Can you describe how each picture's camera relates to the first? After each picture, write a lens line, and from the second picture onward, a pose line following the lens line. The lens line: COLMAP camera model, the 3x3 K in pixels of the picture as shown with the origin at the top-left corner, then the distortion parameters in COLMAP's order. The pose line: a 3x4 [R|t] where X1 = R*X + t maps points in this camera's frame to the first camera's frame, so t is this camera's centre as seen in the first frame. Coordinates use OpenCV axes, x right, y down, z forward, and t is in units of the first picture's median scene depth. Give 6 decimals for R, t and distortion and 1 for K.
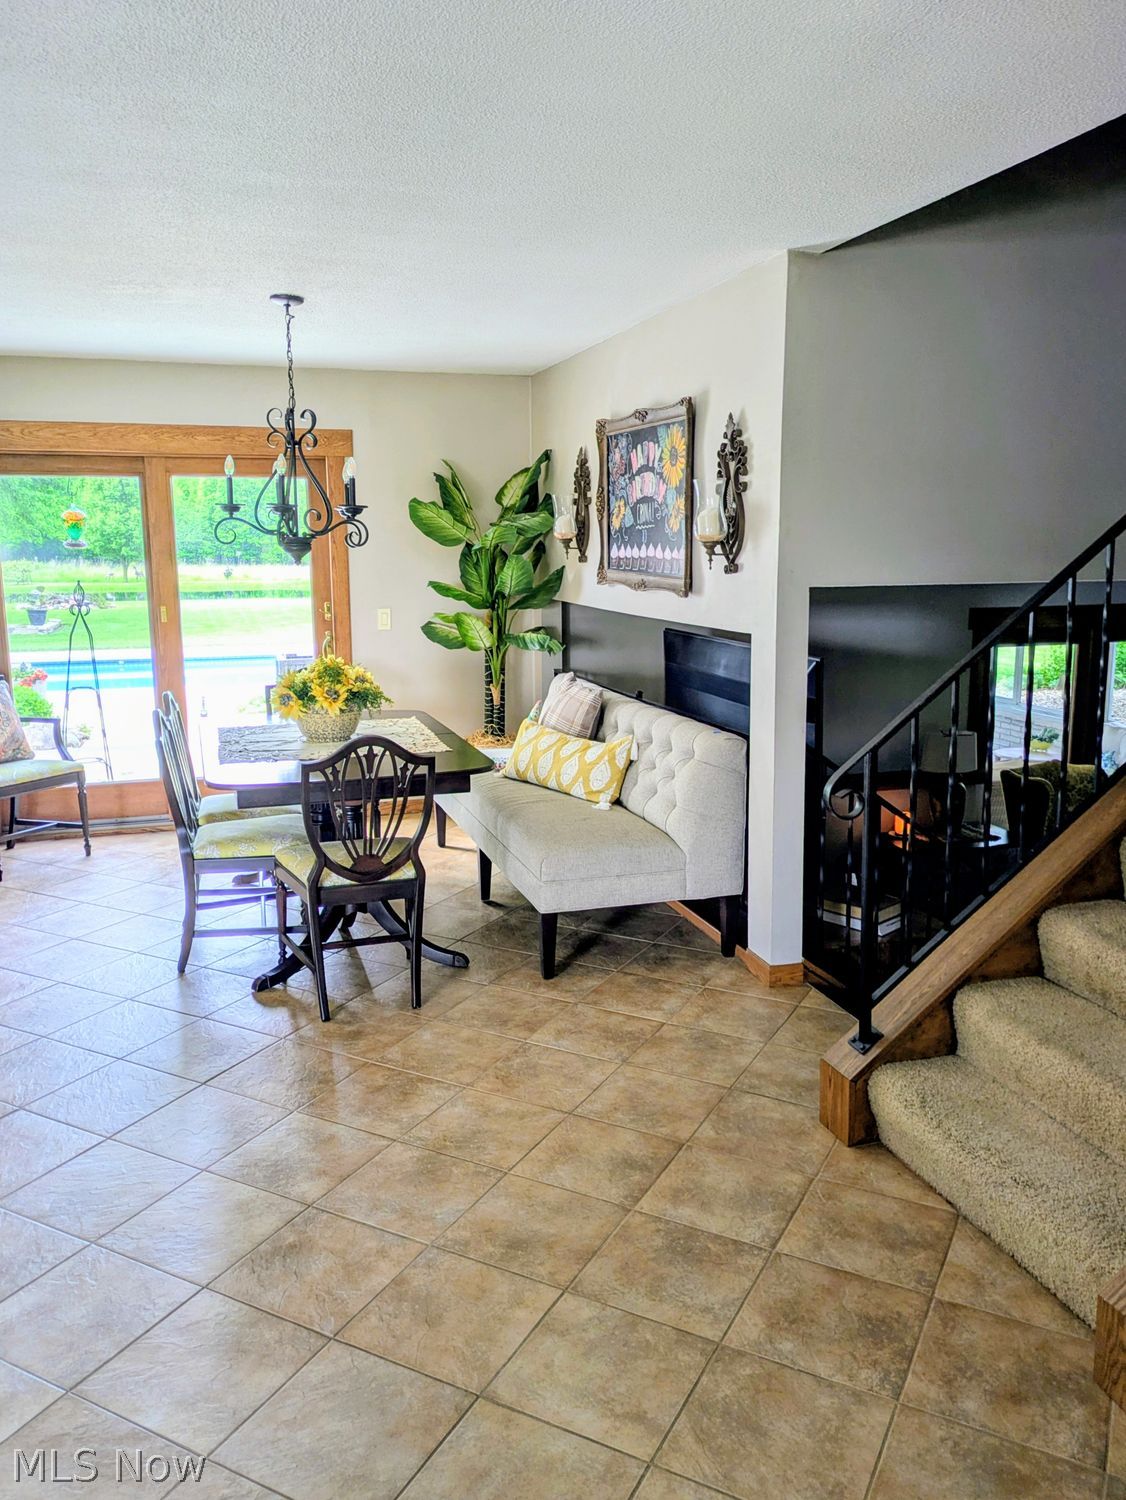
lens RADIAL K [[1116.8, 0, 532.1], [0, 1116.8, 793.9], [0, 0, 1]] dist [-0.001394, -0.003970]
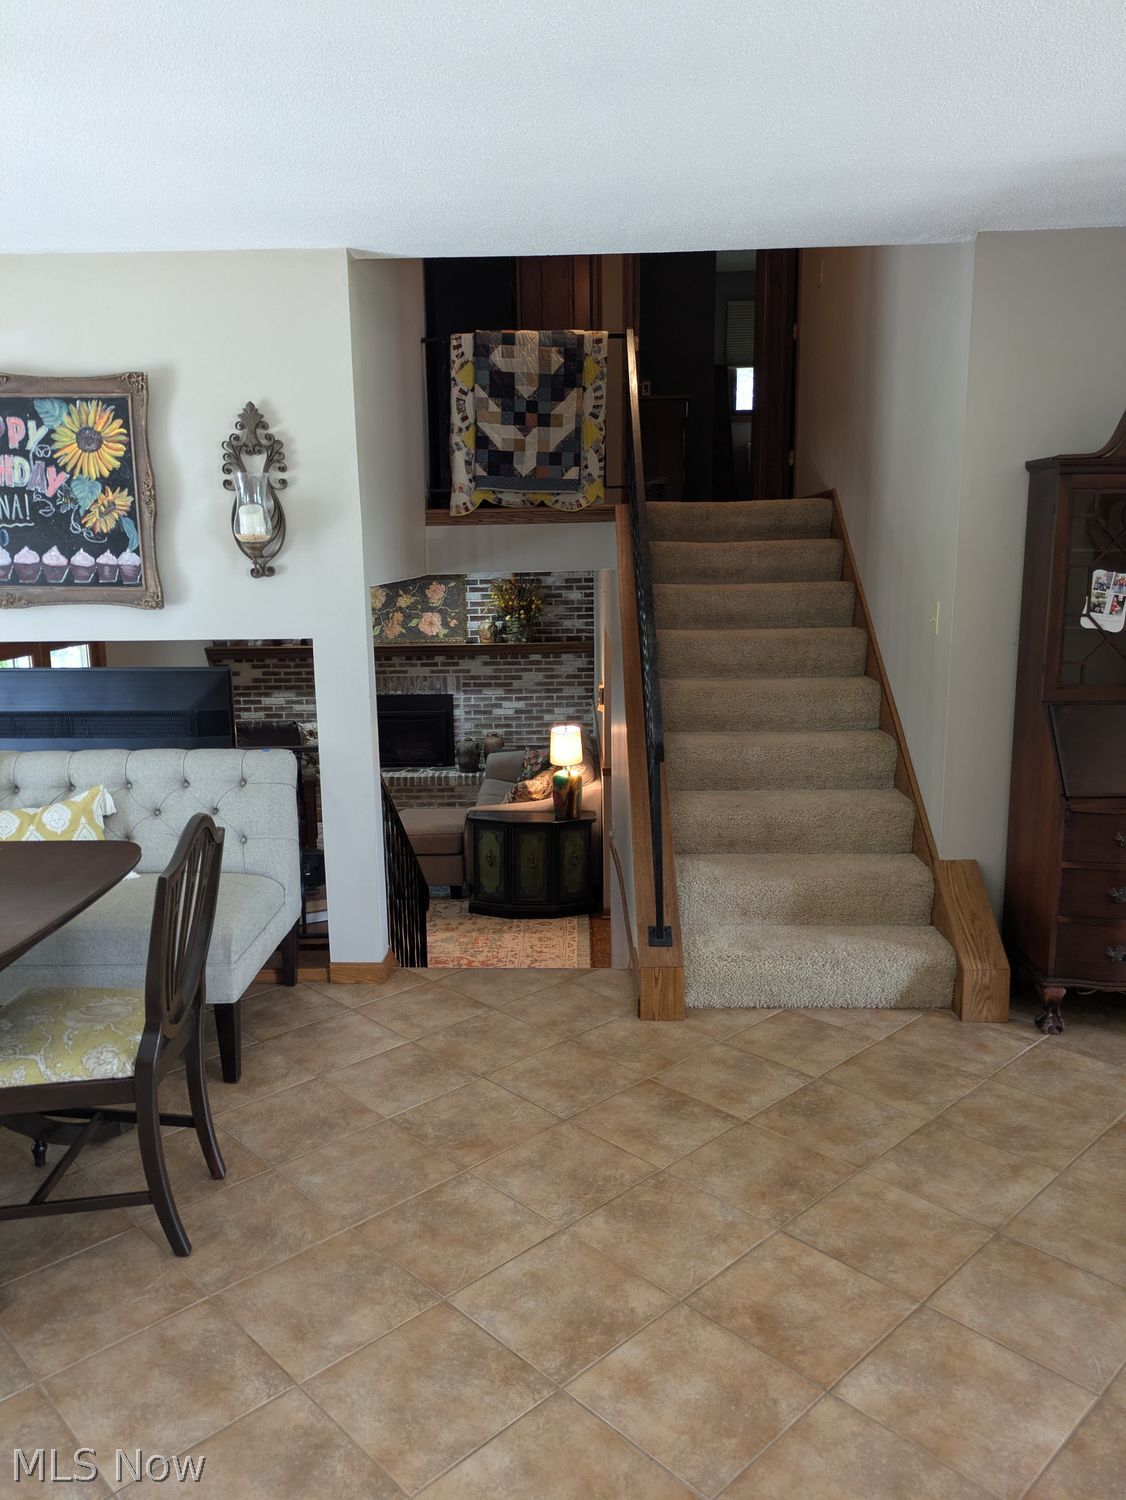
lens RADIAL K [[1112.5, 0, 565.6], [0, 1112.5, 741.0], [0, 0, 1]] dist [0.065359, -0.068936]
pose [[0.316133, -0.163951, 0.934441, -0.705263], [0.223390, 0.970124, 0.094636, -0.106079], [-0.922039, 0.178827, 0.343314, 0.526807]]
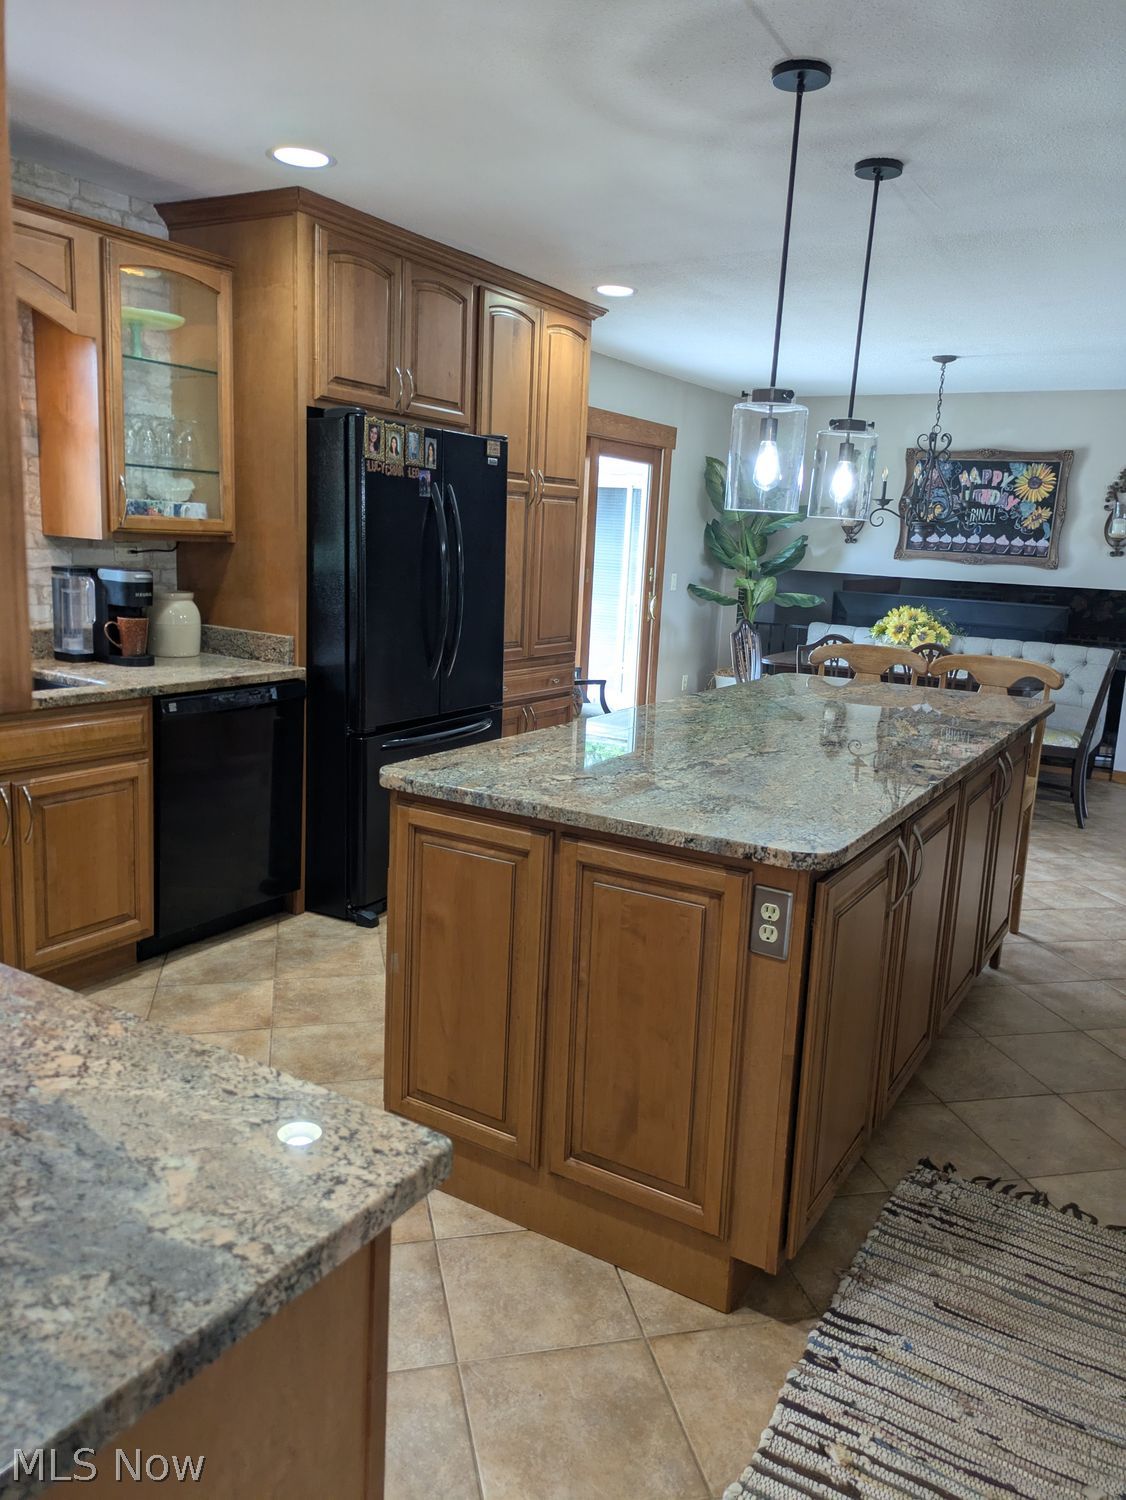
lens RADIAL K [[1112.5, 0, 565.6], [0, 1112.5, 741.0], [0, 0, 1]] dist [0.065359, -0.068936]
pose [[0.750637, -0.077783, 0.656120, -1.853758], [0.092897, 0.995606, 0.011750, -0.008274], [-0.654152, 0.052131, 0.754565, 0.269708]]
